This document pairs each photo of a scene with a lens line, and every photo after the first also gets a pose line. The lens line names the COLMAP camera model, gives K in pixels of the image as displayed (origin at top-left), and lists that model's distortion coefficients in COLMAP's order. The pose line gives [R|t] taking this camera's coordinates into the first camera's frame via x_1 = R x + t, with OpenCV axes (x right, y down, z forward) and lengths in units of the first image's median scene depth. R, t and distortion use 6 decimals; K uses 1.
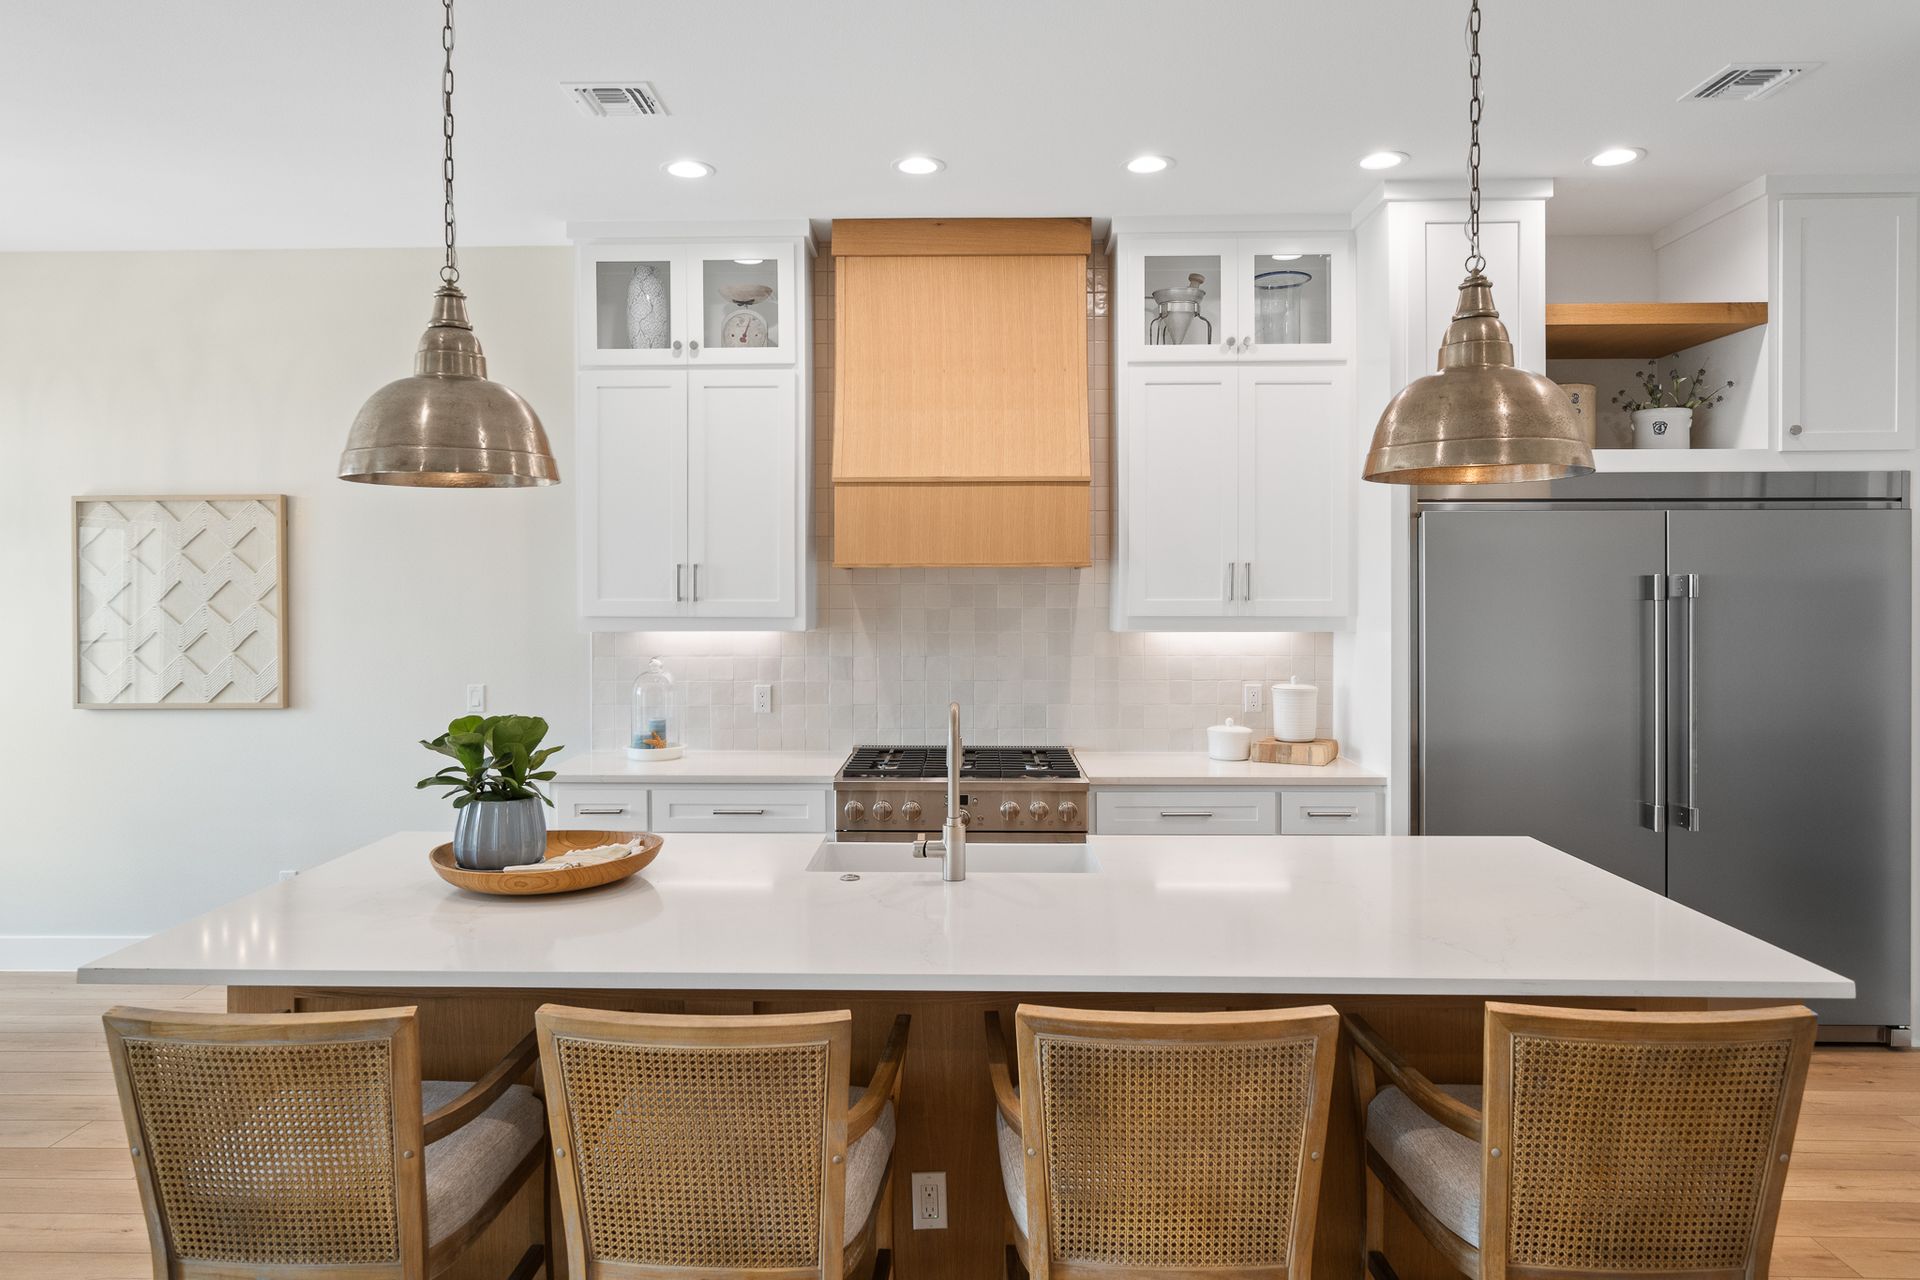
lens RADIAL K [[1138.1, 0, 960.5], [0, 1138.1, 610.8], [0, 0, 1]] dist [0.001274, 0.000018]
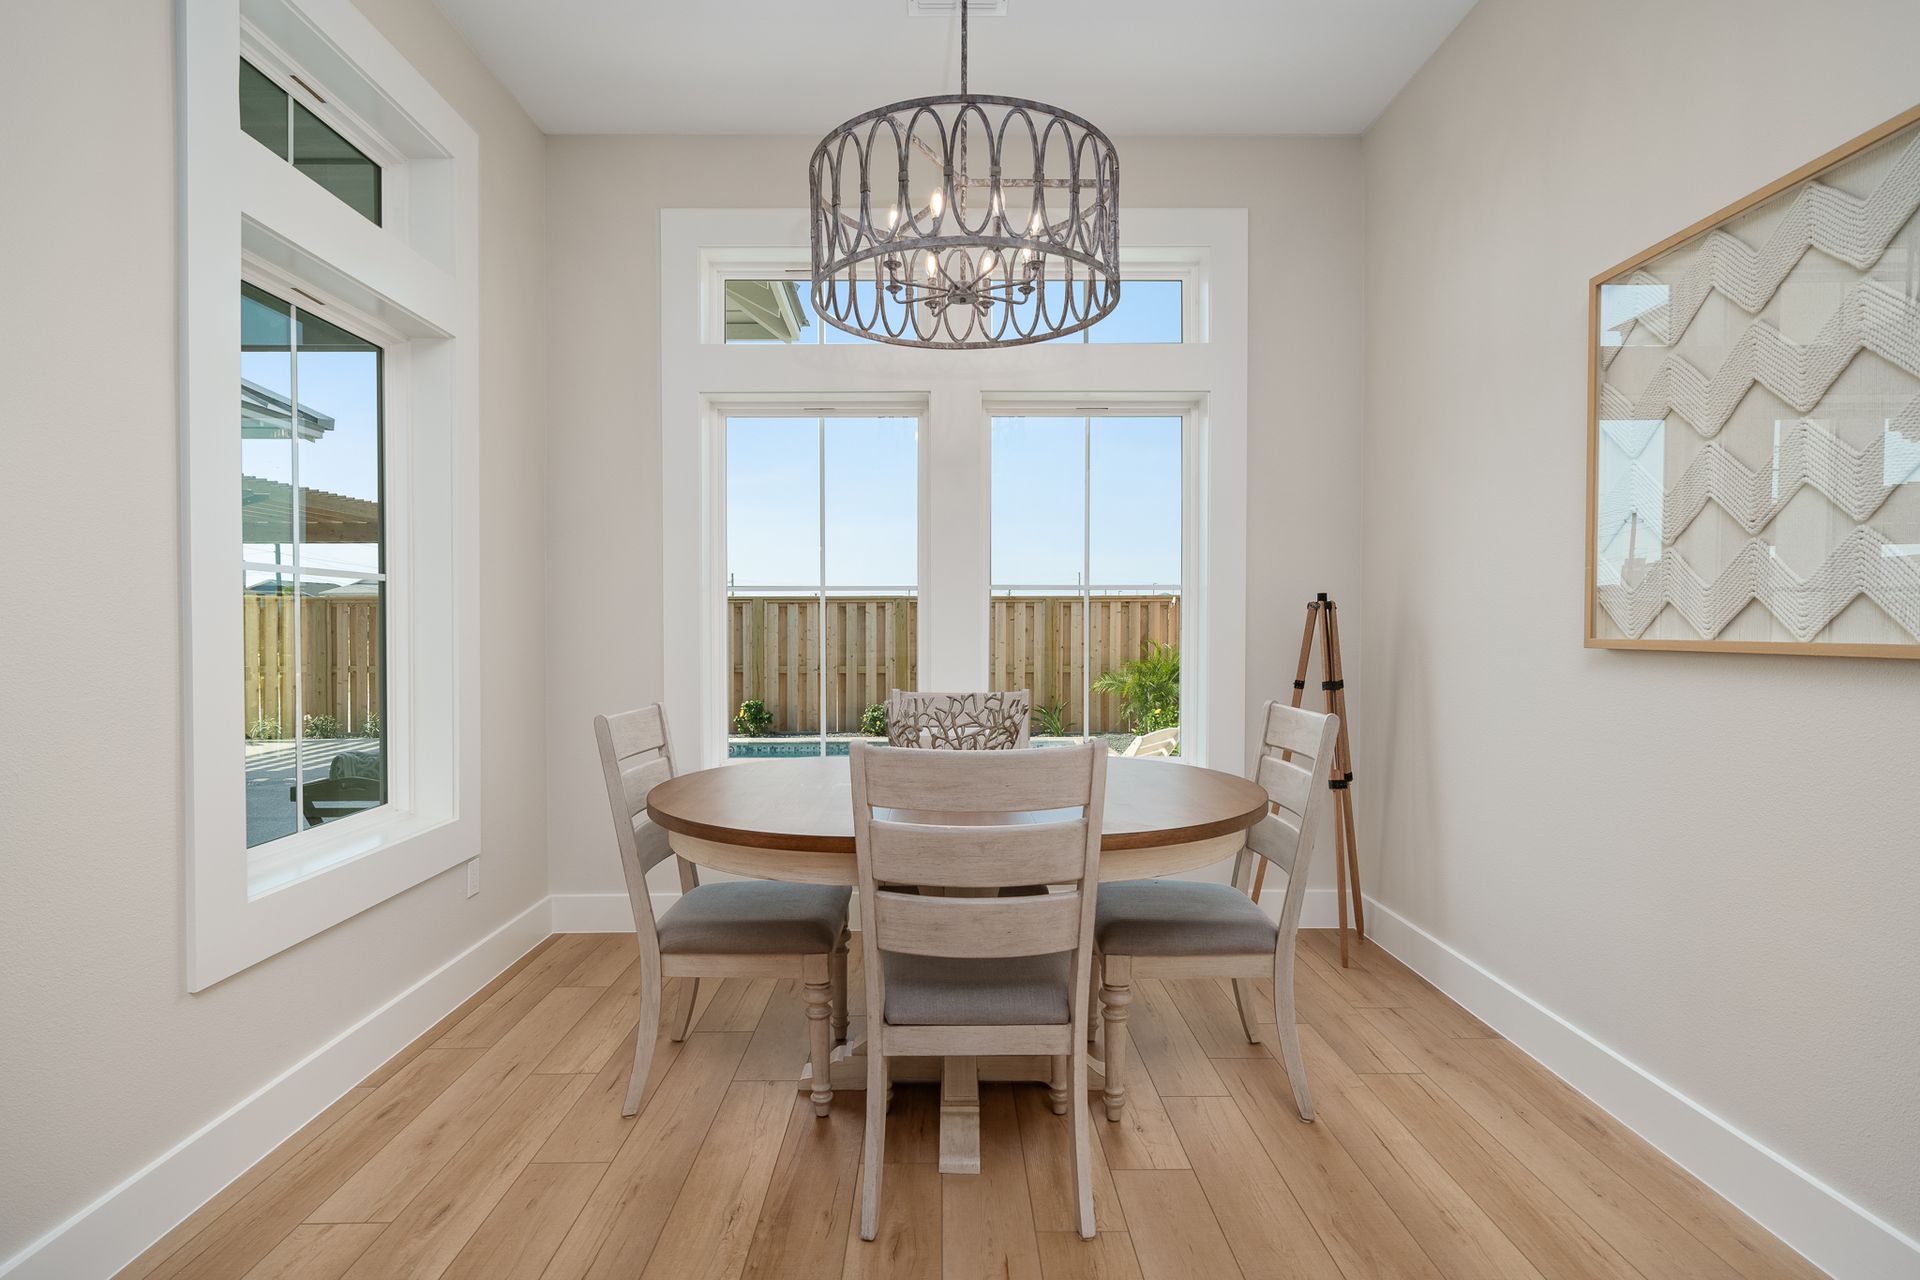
lens RADIAL K [[931.5, 0, 951.8], [0, 931.5, 644.6], [0, 0, 1]] dist [0.001550, 0.000258]
pose [[0.026499, 0.023580, -0.999371, -0.338158], [-0.012467, 0.999652, 0.023256, 0.083473], [0.999571, 0.011843, 0.026784, 0.716899]]
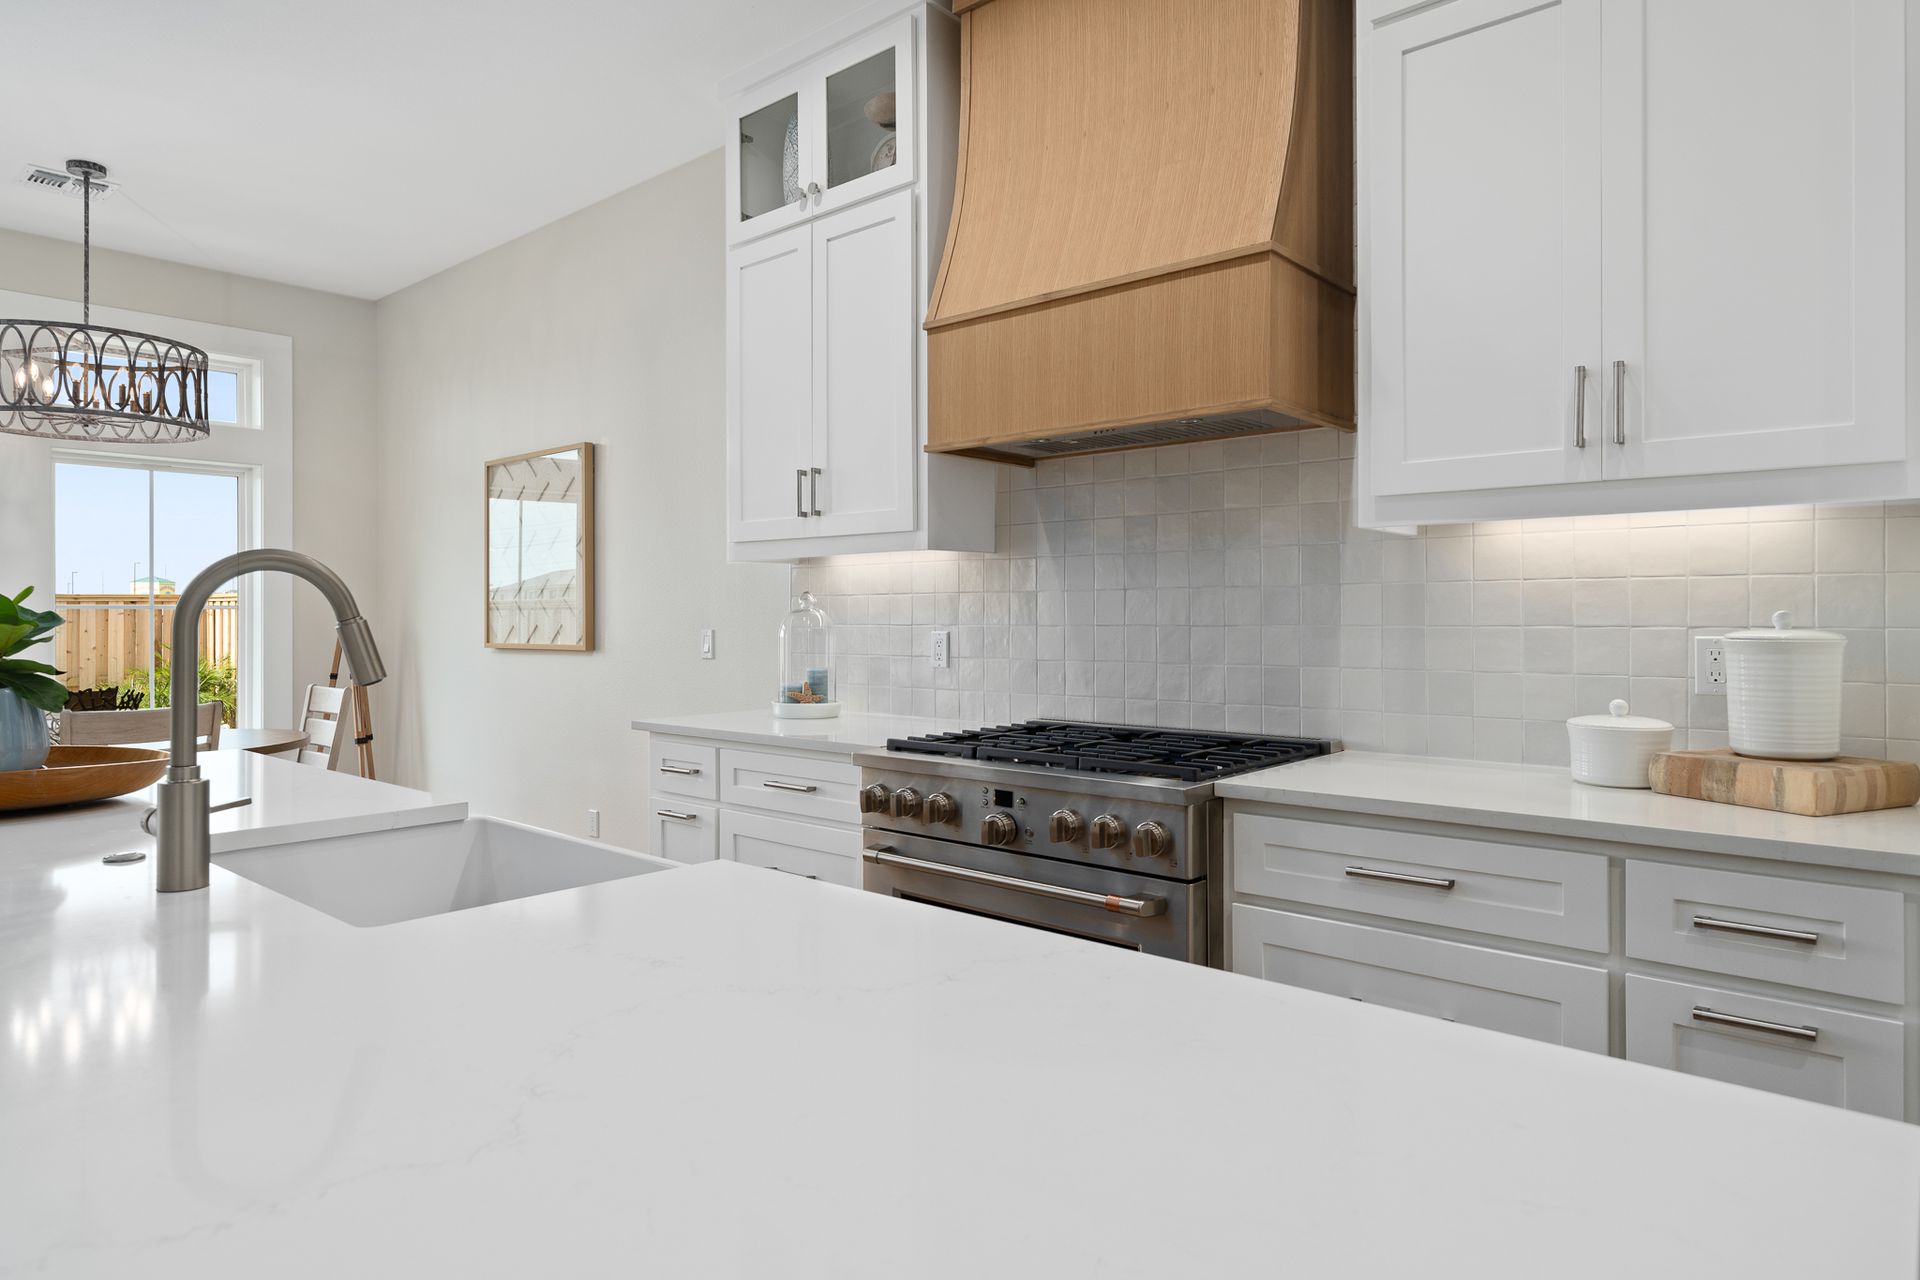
lens RADIAL K [[1138.1, 0, 960.5], [0, 1138.1, 610.8], [0, 0, 1]] dist [0.001274, 0.000018]
pose [[0.766073, -0.004506, -0.642738, 0.341083], [-0.005451, 0.999894, -0.013507, 0.066445], [0.642731, 0.013850, 0.765967, 0.465402]]
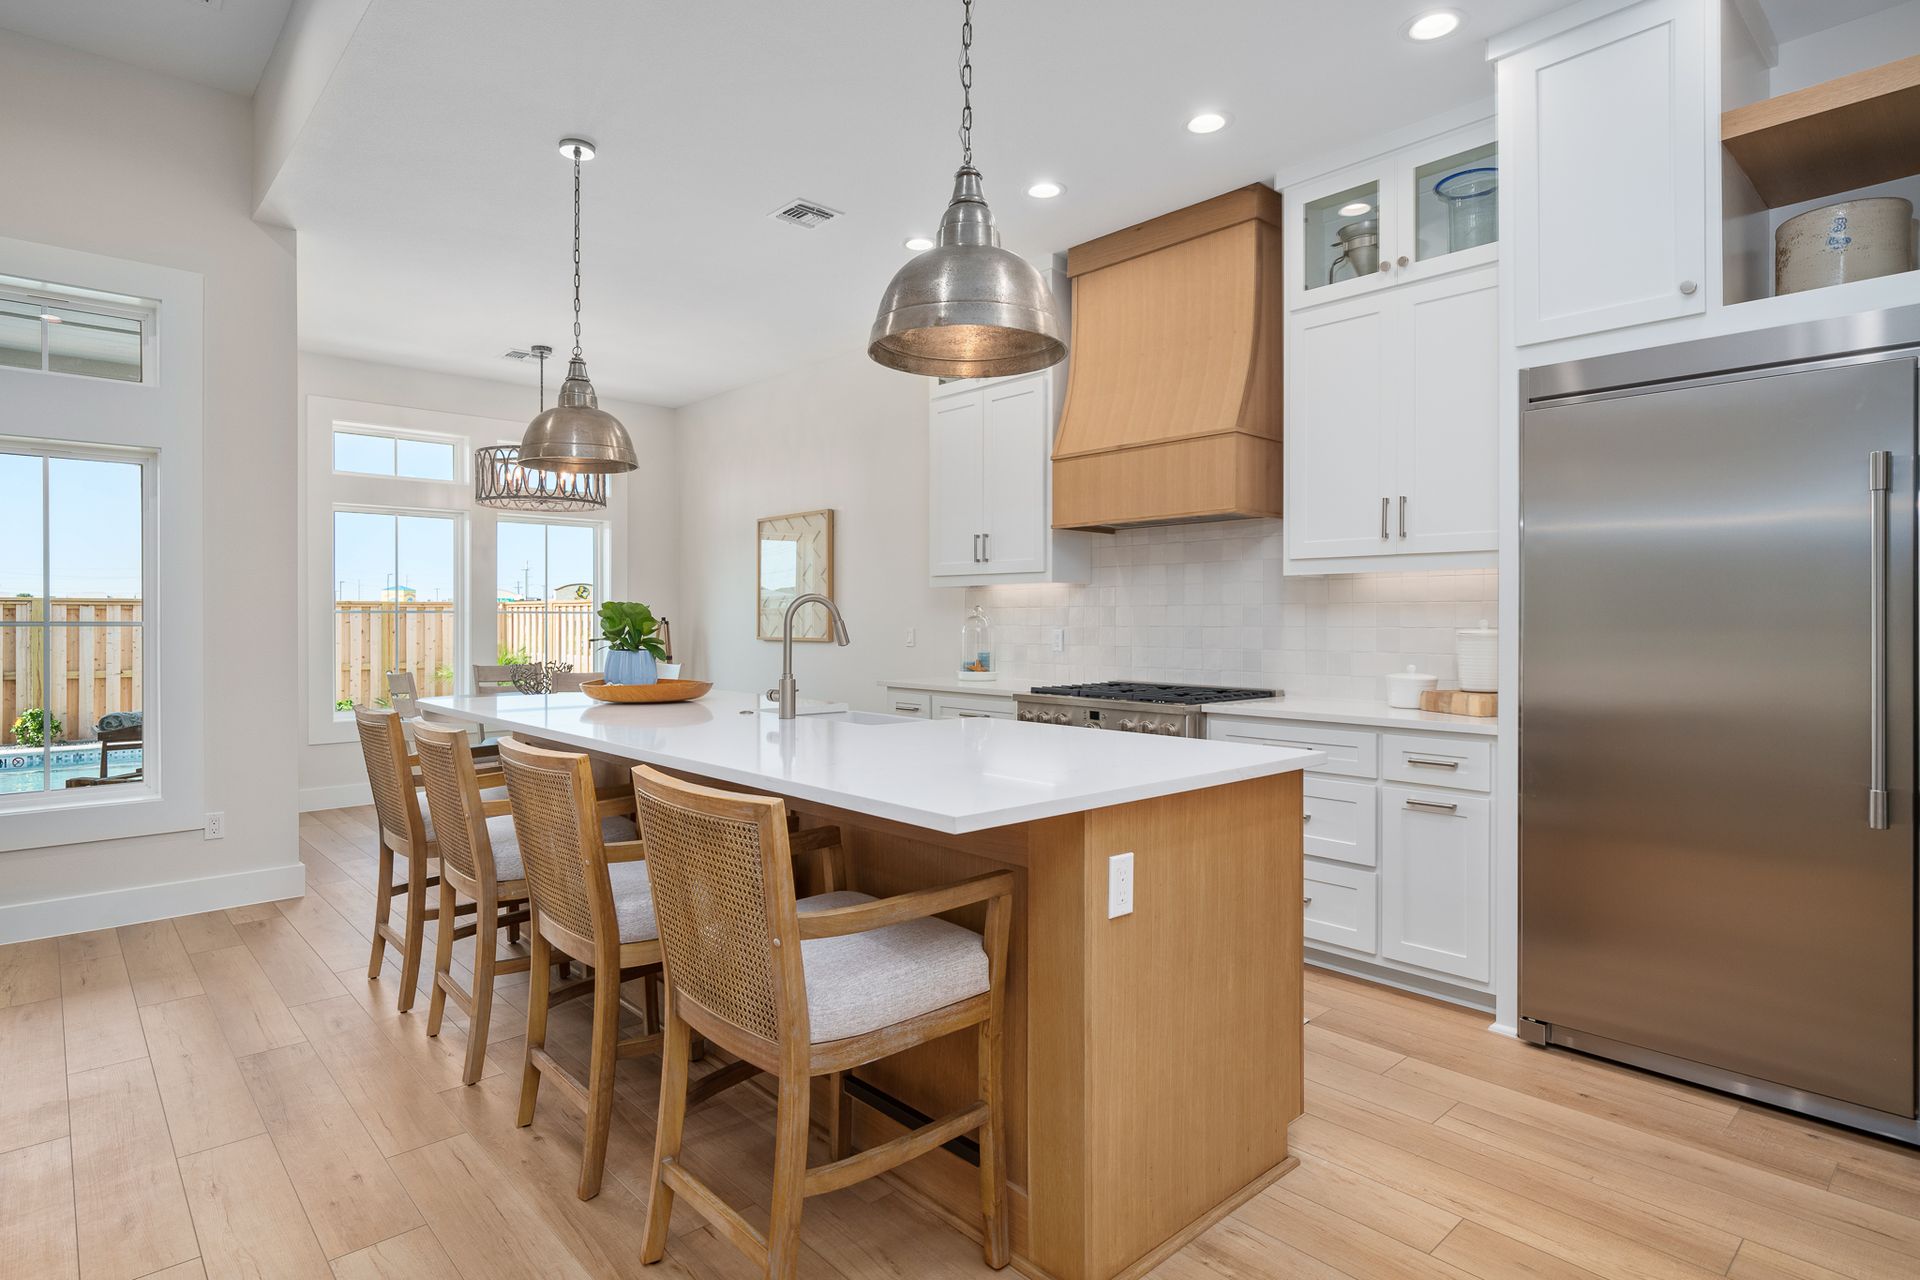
lens RADIAL K [[1013.1, 0, 943.6], [0, 1013.1, 620.8], [0, 0, 1]] dist [-0.002504, -0.000218]
pose [[0.686996, 0.001942, -0.726659, 0.594296], [-0.011232, 0.999905, -0.007947, 0.070956], [0.726574, 0.013621, 0.686953, 0.147176]]
